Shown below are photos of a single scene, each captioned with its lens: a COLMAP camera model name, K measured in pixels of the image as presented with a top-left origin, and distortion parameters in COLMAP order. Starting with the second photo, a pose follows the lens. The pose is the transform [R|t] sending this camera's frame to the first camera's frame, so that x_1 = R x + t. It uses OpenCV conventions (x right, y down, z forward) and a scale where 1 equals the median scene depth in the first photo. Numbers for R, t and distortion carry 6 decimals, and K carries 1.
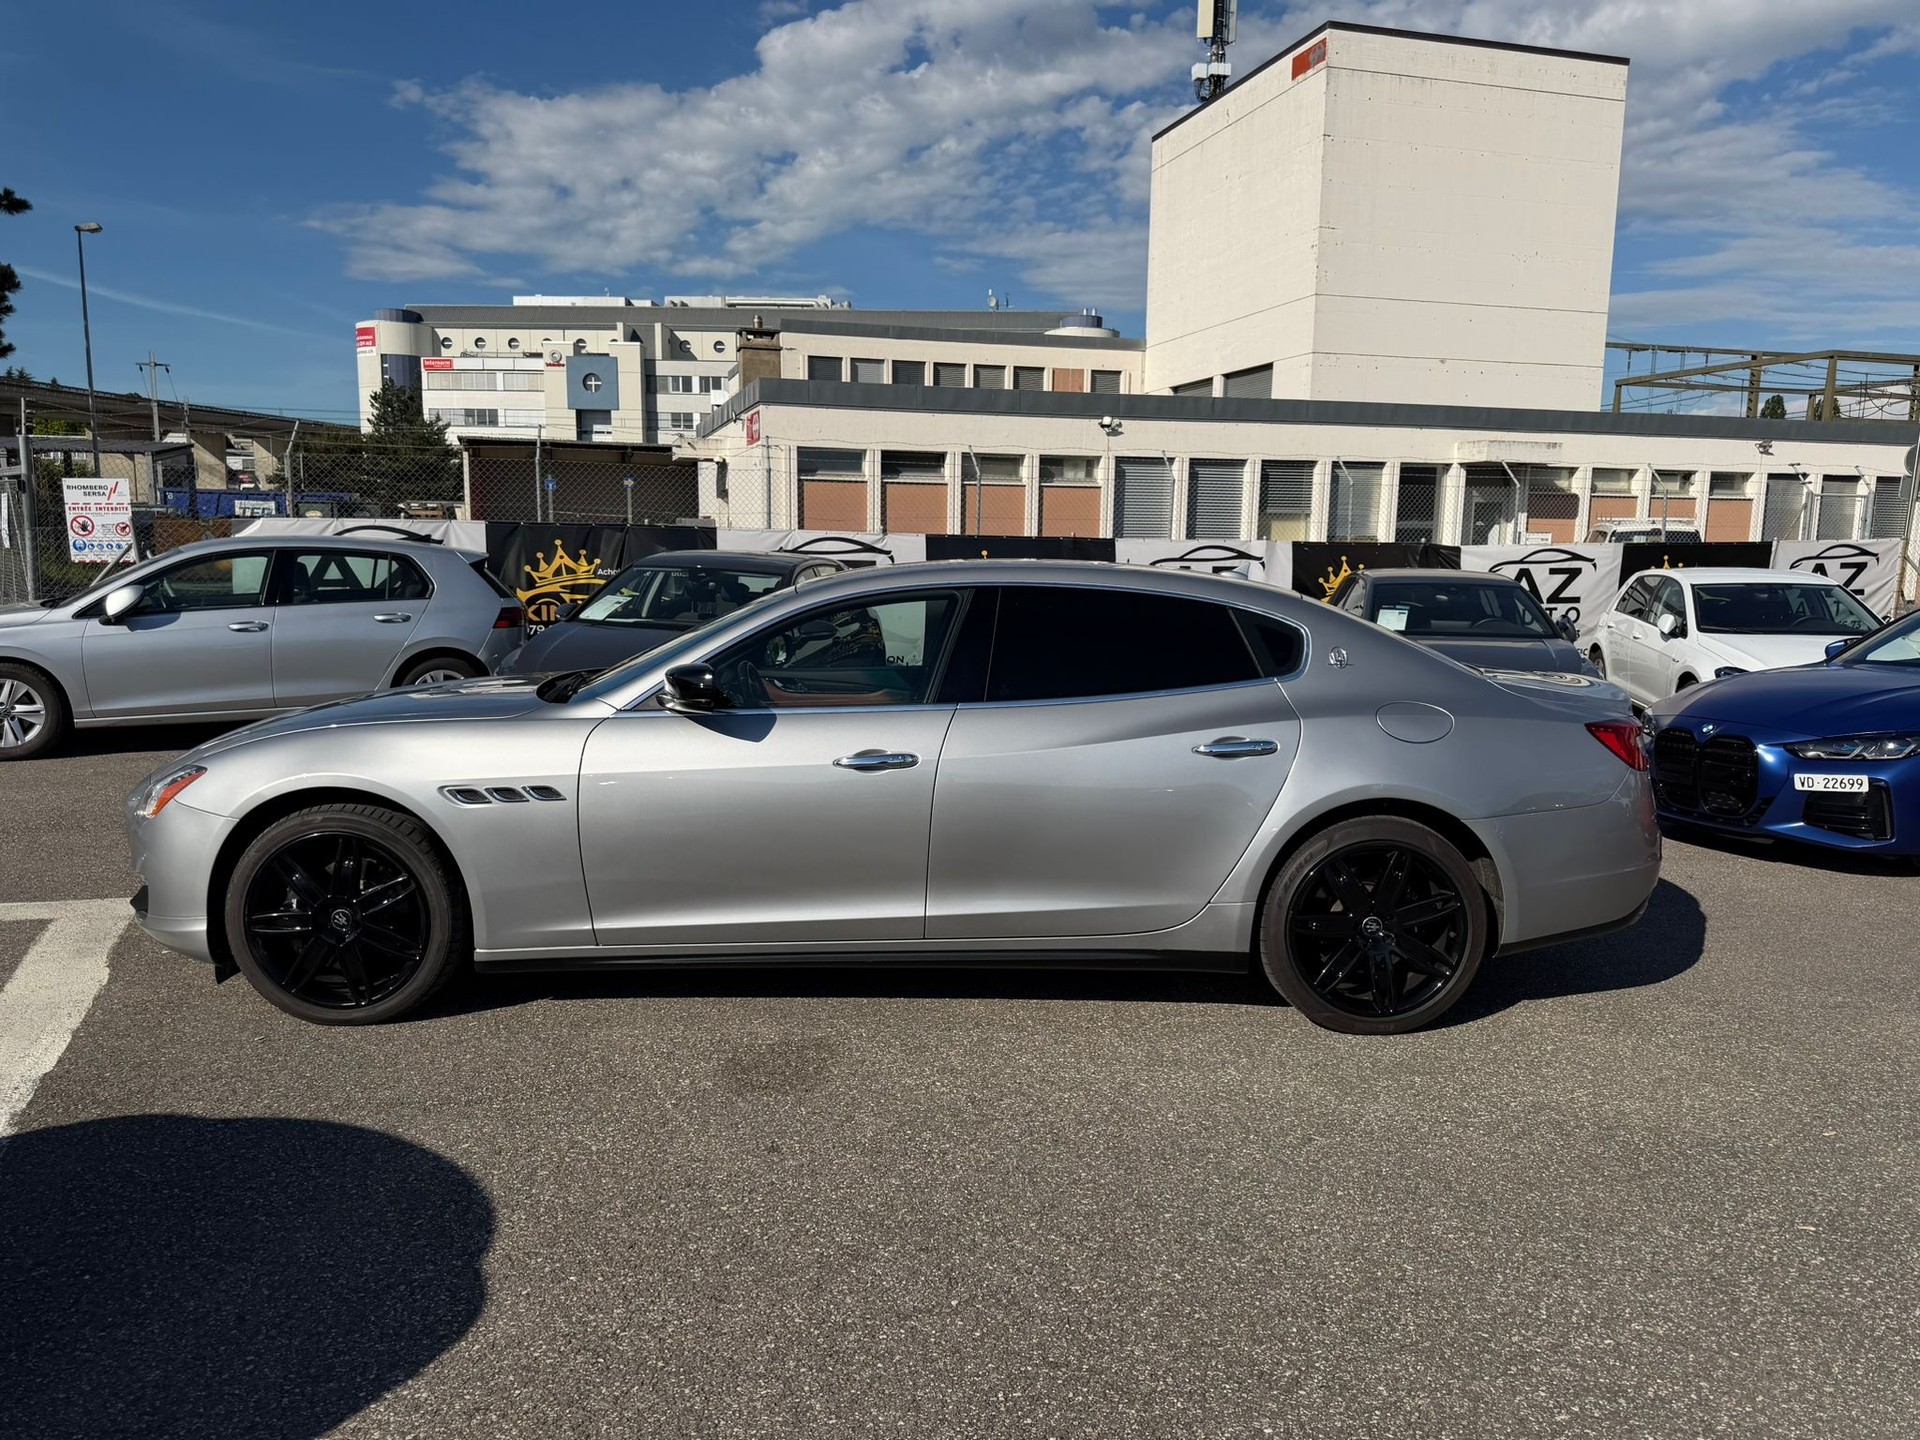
lens RADIAL K [[1360.7, 0, 953.1], [0, 1360.7, 738.9], [0, 0, 1]] dist [0.033072, -0.039814]
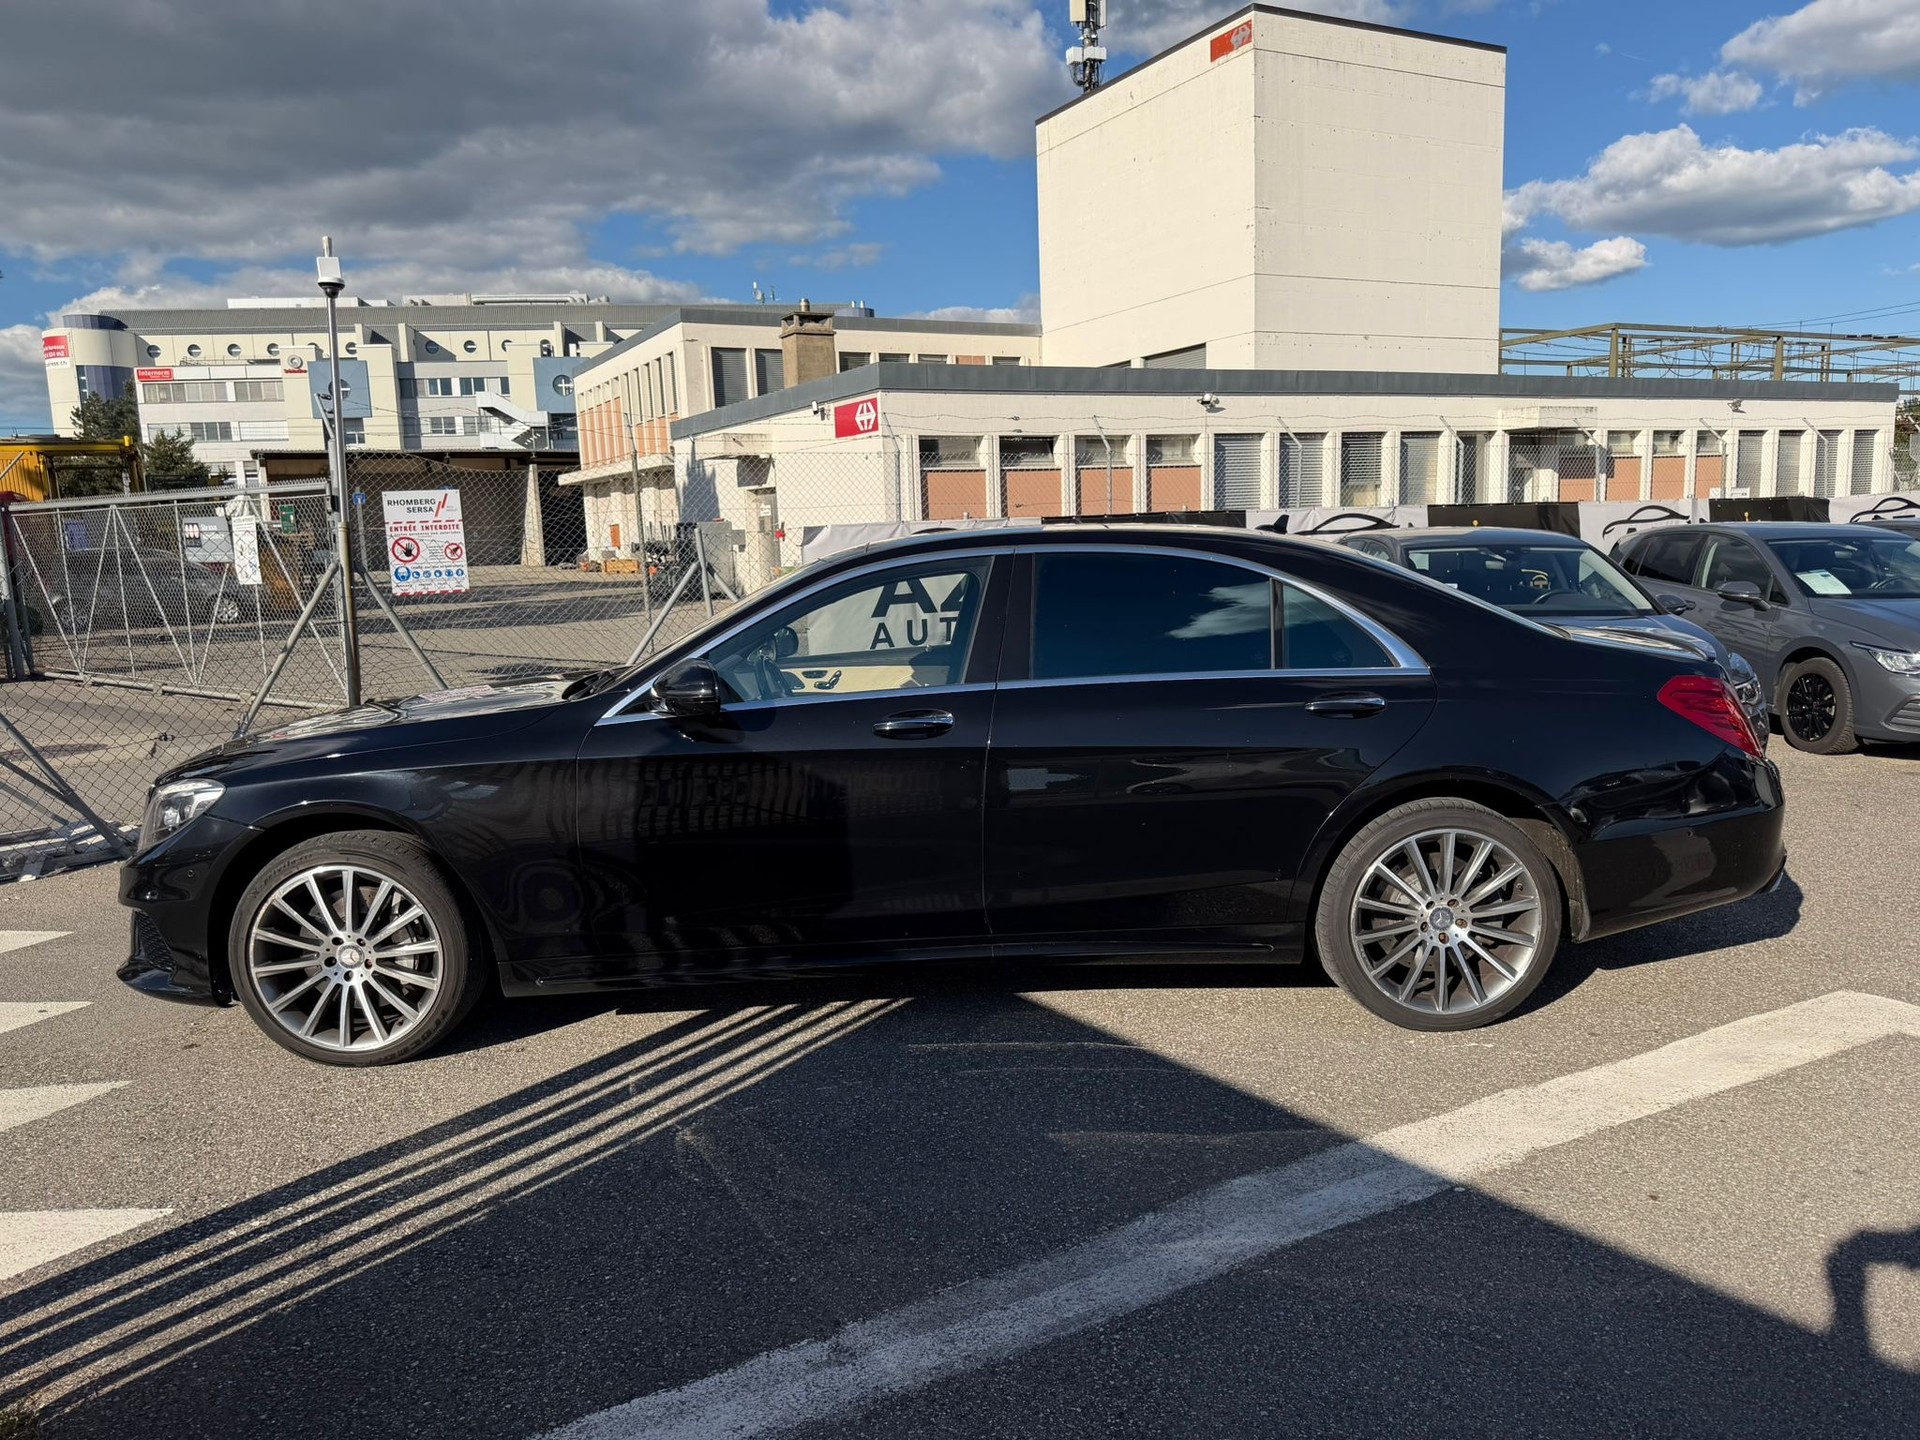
lens RADIAL K [[1360.7, 0, 956.8], [0, 1360.7, 729.4], [0, 0, 1]] dist [0.033072, -0.039814]
pose [[0.977033, -0.079296, 0.197782, -0.182661], [0.080032, 0.996783, 0.004283, -0.010370], [-0.197485, 0.011645, 0.980237, 0.055773]]
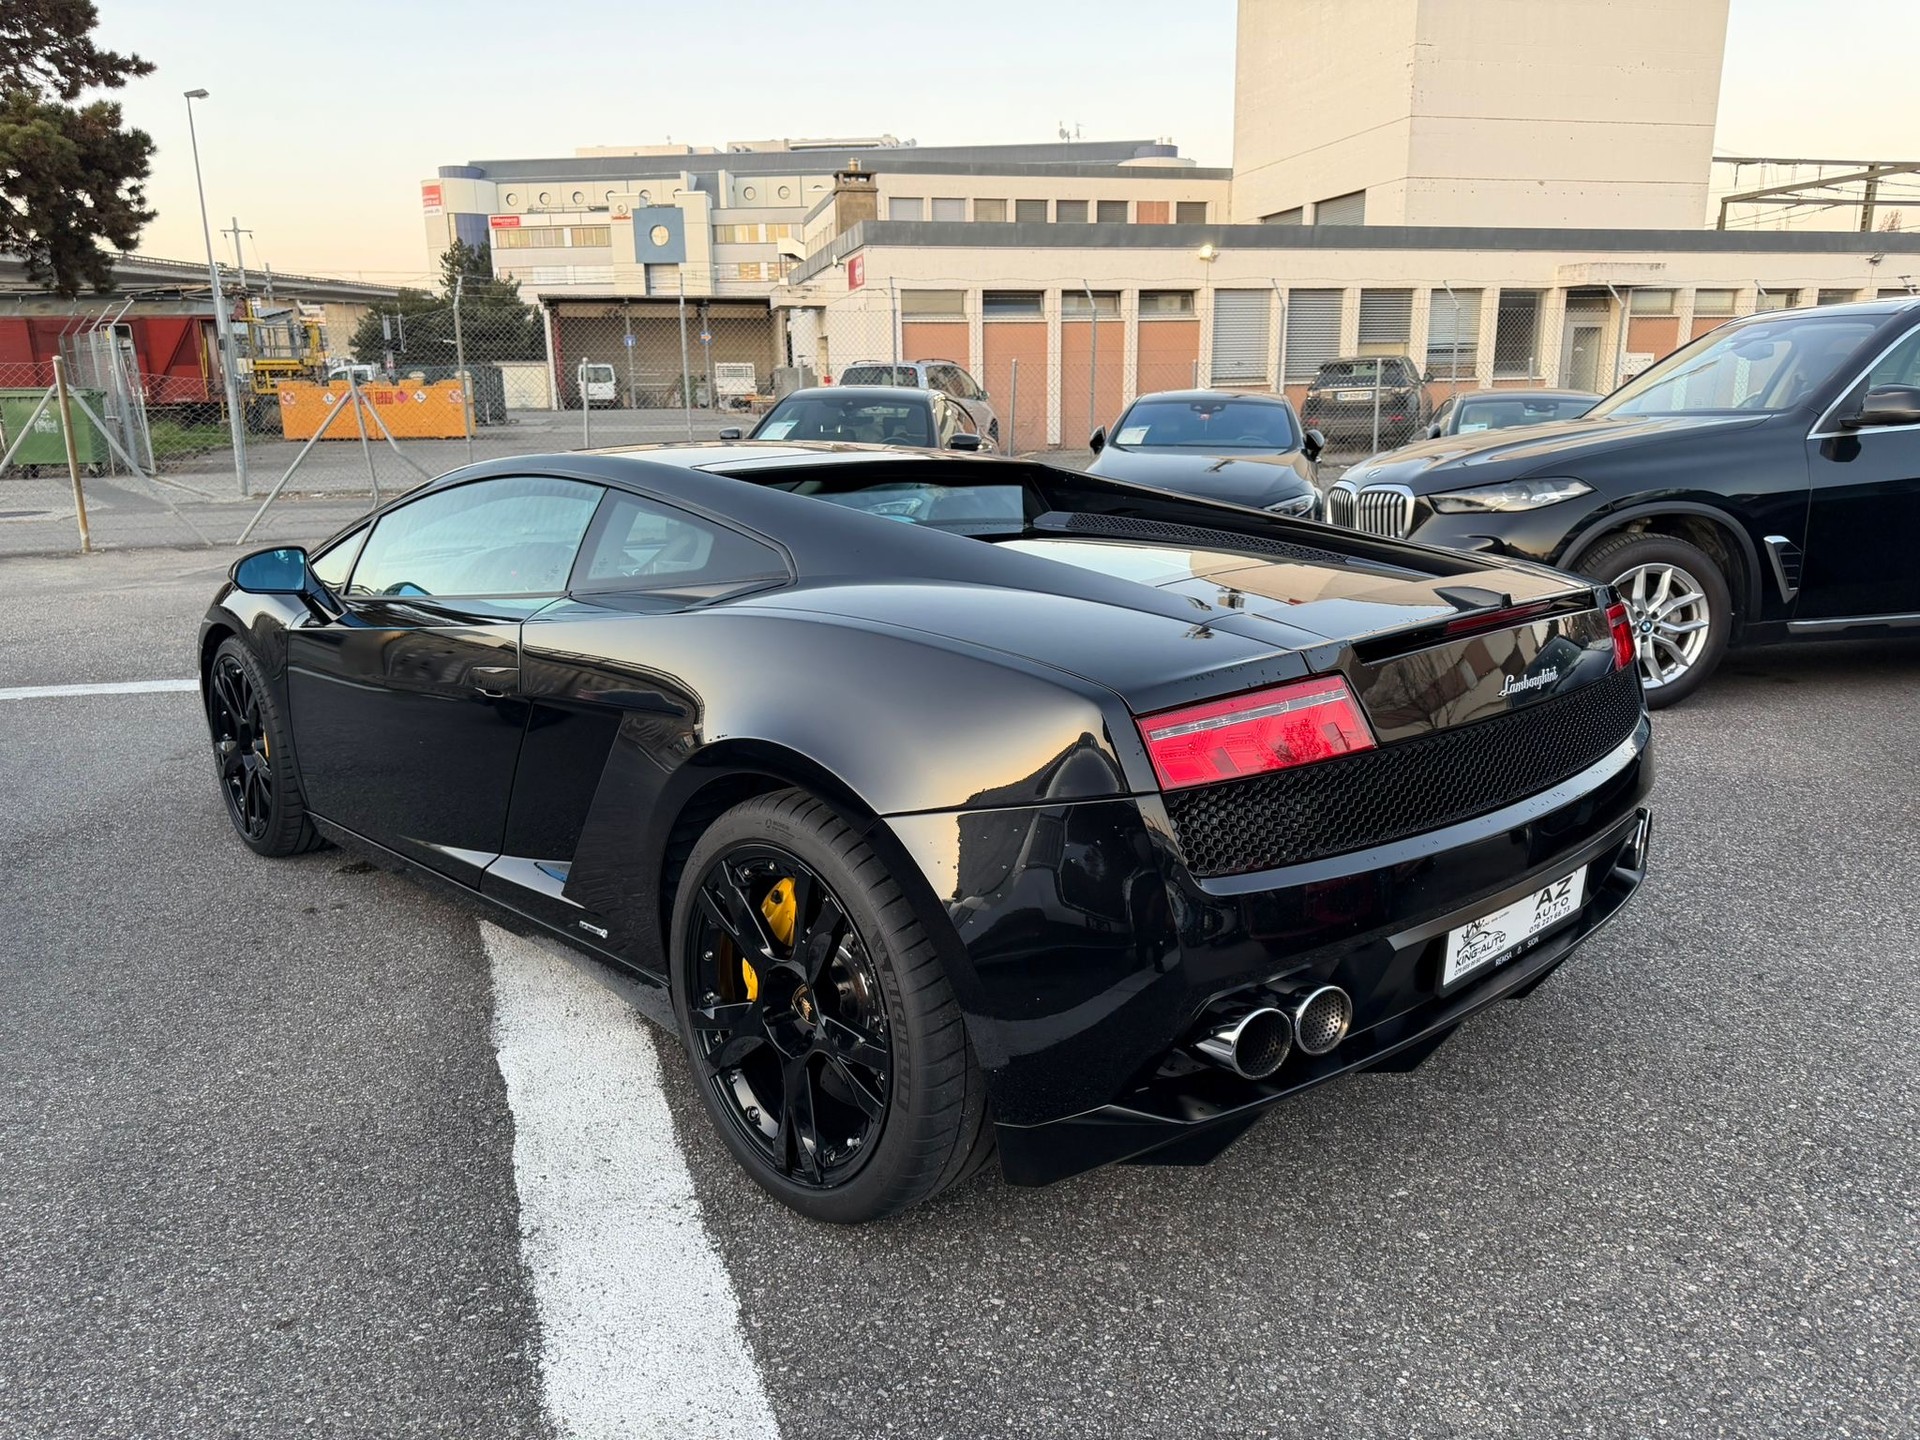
lens RADIAL K [[1360.7, 0, 950.8], [0, 1360.7, 732.8], [0, 0, 1]] dist [0.033072, -0.039814]
pose [[0.998535, -0.013202, -0.052471, -0.017658], [0.018399, 0.994835, 0.099824, 0.010152], [0.050882, -0.100643, 0.993621, -0.032348]]
